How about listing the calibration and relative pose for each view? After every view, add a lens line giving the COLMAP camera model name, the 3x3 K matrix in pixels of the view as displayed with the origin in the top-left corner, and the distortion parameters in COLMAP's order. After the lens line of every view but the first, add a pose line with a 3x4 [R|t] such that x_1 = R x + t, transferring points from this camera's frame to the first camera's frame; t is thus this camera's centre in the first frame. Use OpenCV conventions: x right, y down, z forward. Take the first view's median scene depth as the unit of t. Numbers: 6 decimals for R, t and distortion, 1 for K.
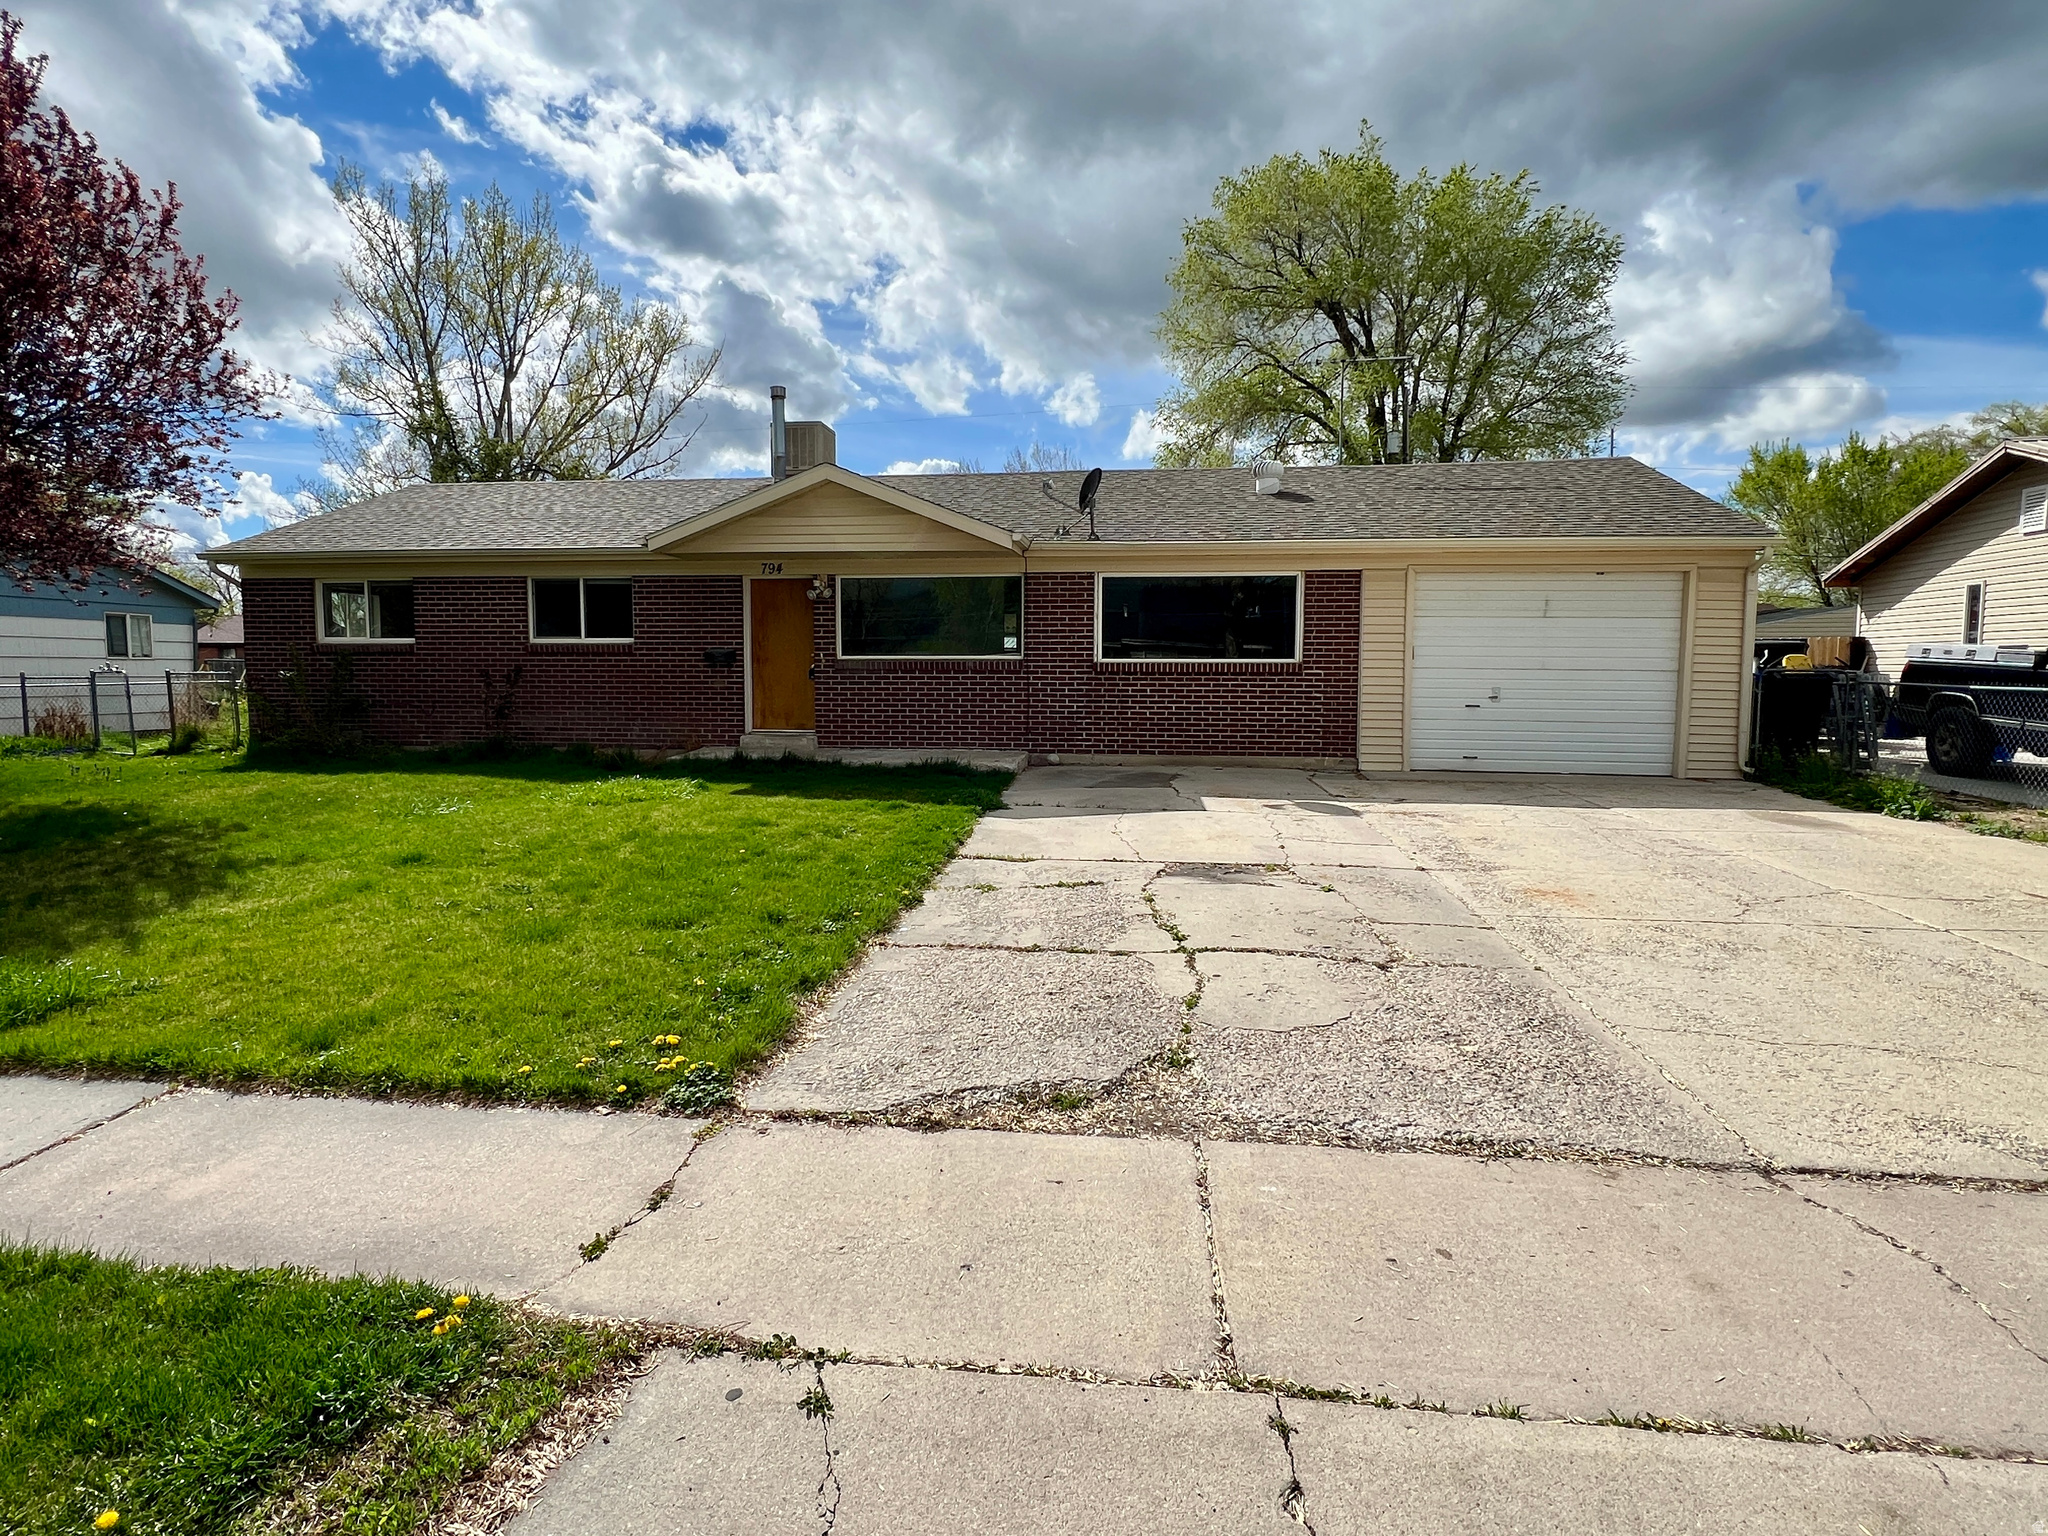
lens RADIAL K [[1066.2, 0, 1026.6], [0, 1066.2, 762.1], [0, 0, 1]] dist [-0.000838, -0.001727]
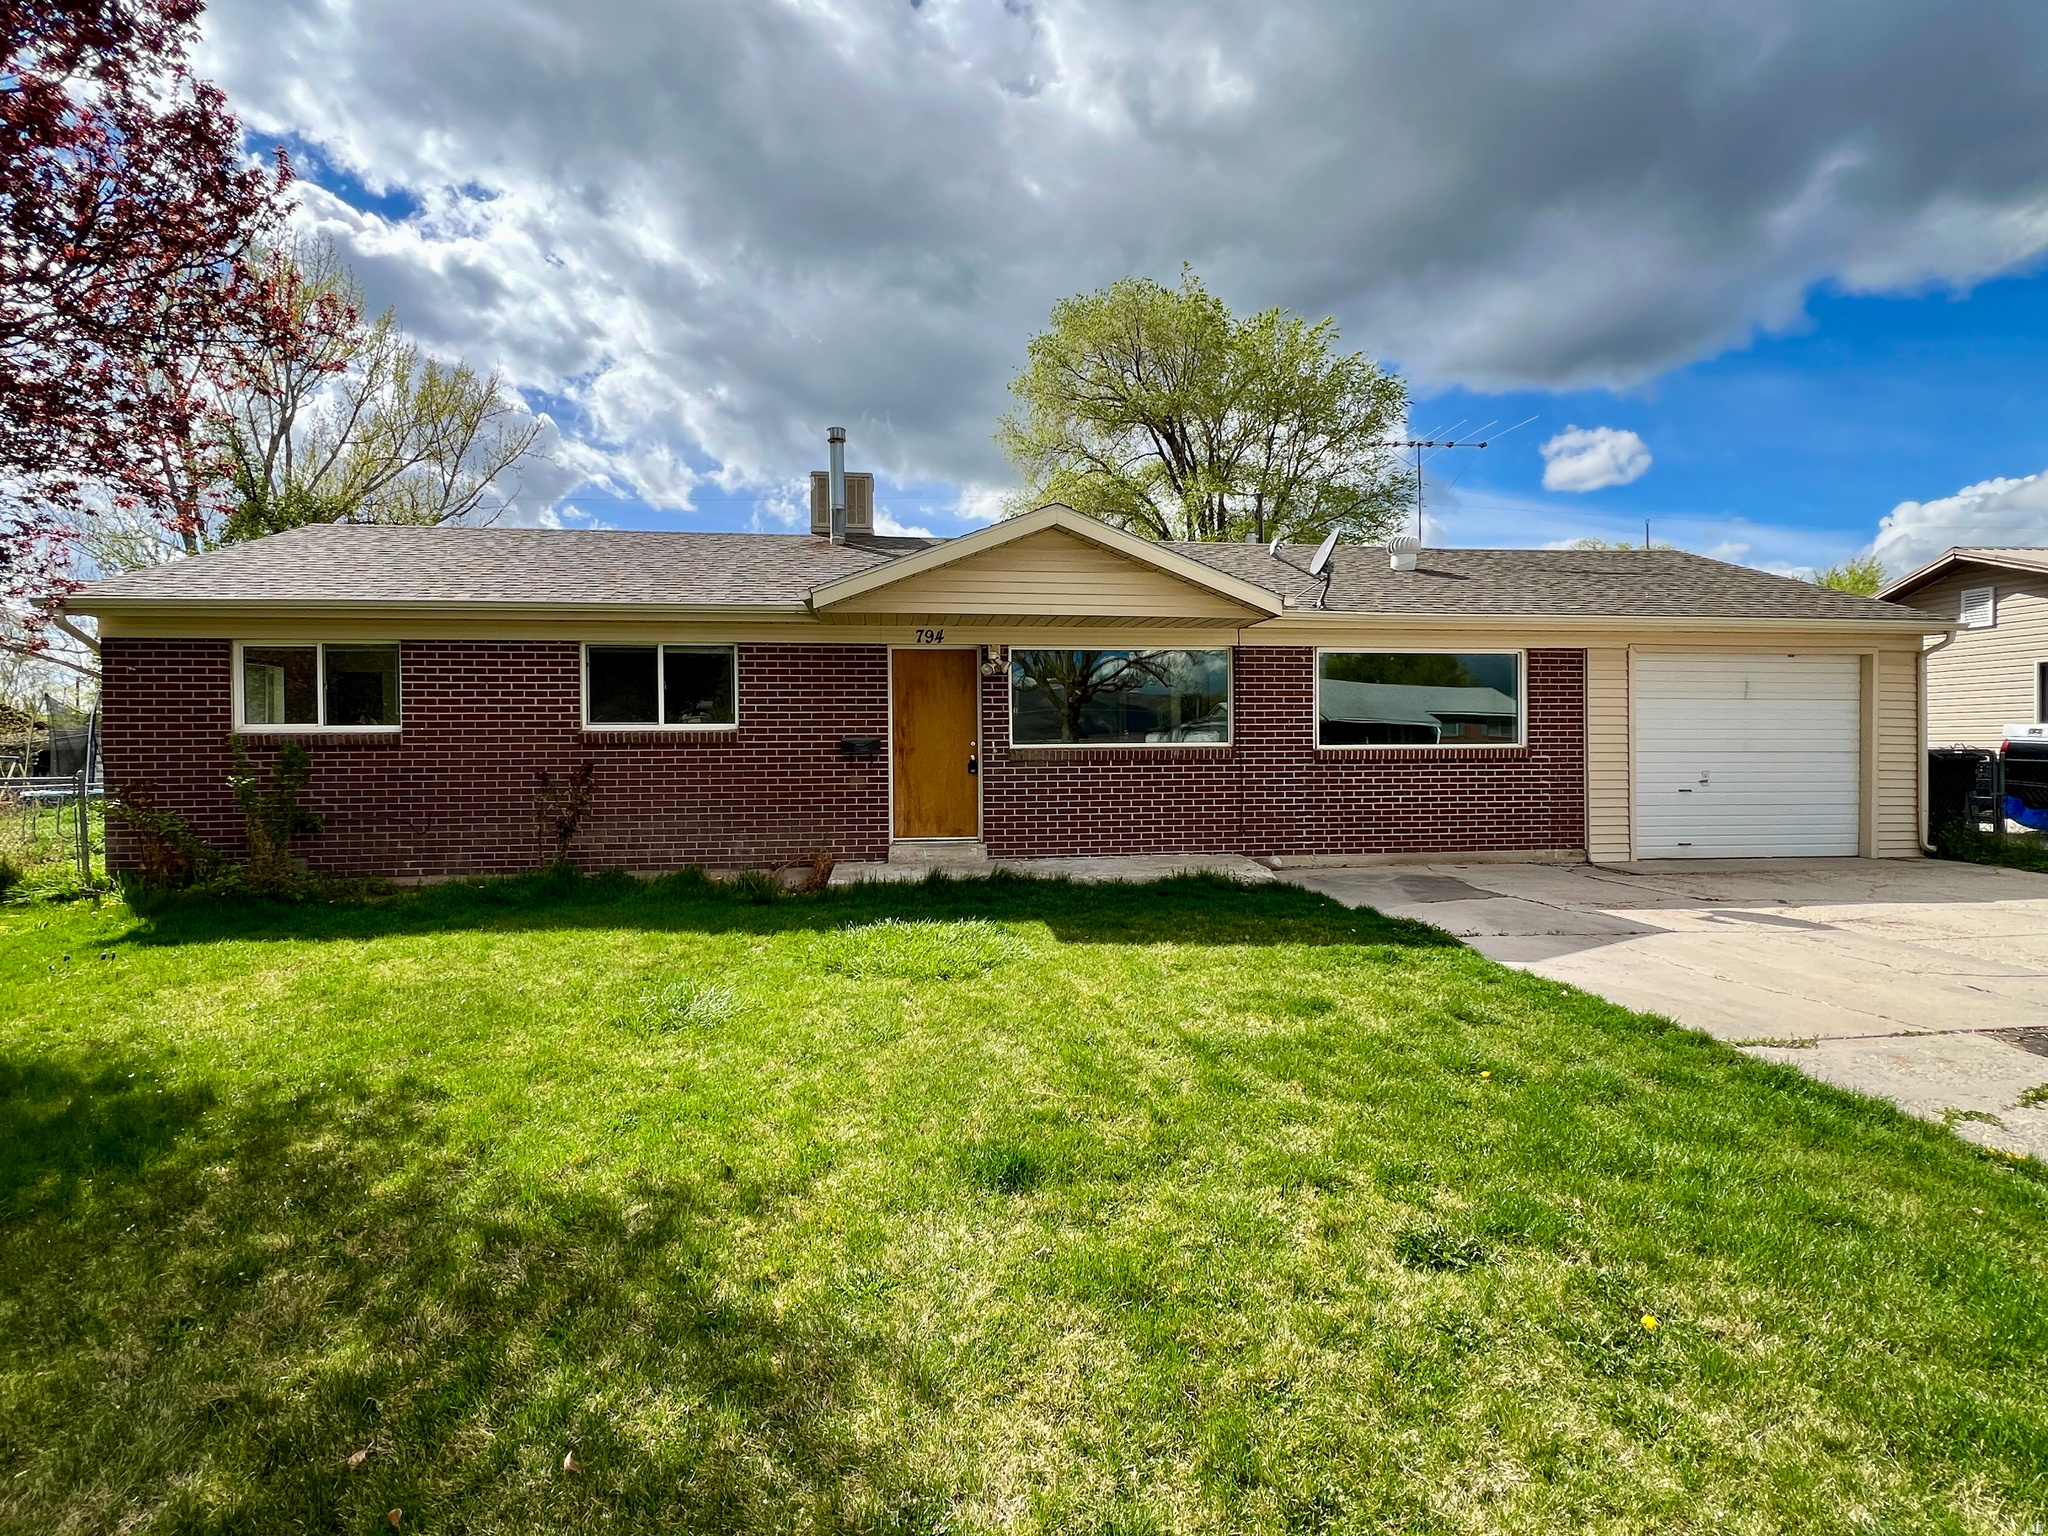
lens RADIAL K [[973.6, 0, 1022.1], [0, 973.6, 762.3], [0, 0, 1]] dist [0.003407, 0.000059]
pose [[0.966242, -0.014328, 0.257239, -0.361753], [0.033352, 0.997007, -0.069747, -0.034414], [-0.255470, 0.075972, 0.963827, 0.286572]]
